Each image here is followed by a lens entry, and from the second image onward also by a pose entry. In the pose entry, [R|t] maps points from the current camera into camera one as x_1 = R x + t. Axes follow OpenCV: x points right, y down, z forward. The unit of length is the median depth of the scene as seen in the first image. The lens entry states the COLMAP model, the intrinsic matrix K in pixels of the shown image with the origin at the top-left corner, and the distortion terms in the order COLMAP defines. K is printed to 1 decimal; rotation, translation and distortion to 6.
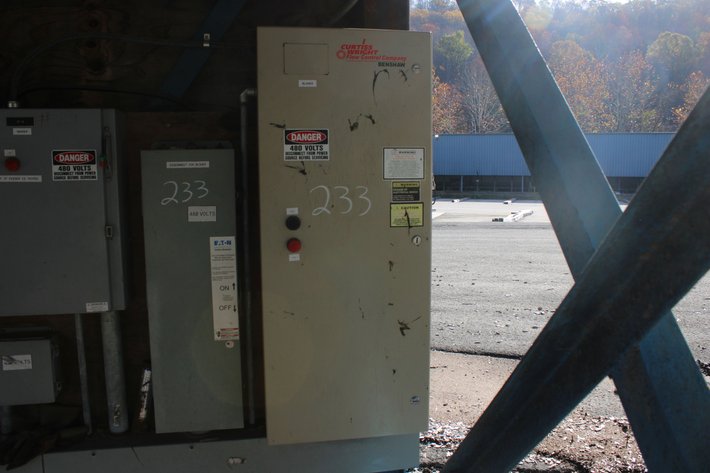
lens RADIAL K [[588.6, 0, 355.0], [0, 588.6, 236.5], [0, 0, 1]] dist [-0.165731, 0.152085]
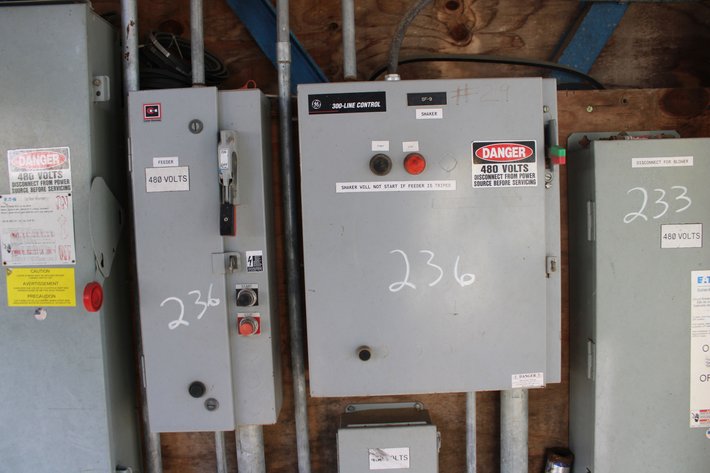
lens RADIAL K [[588.6, 0, 355.0], [0, 588.6, 236.5], [0, 0, 1]] dist [-0.165731, 0.152085]
pose [[0.982011, -0.018141, -0.187952, -0.509729], [0.009088, 0.998762, -0.048917, -0.010463], [0.188606, 0.046329, 0.980959, 0.301891]]
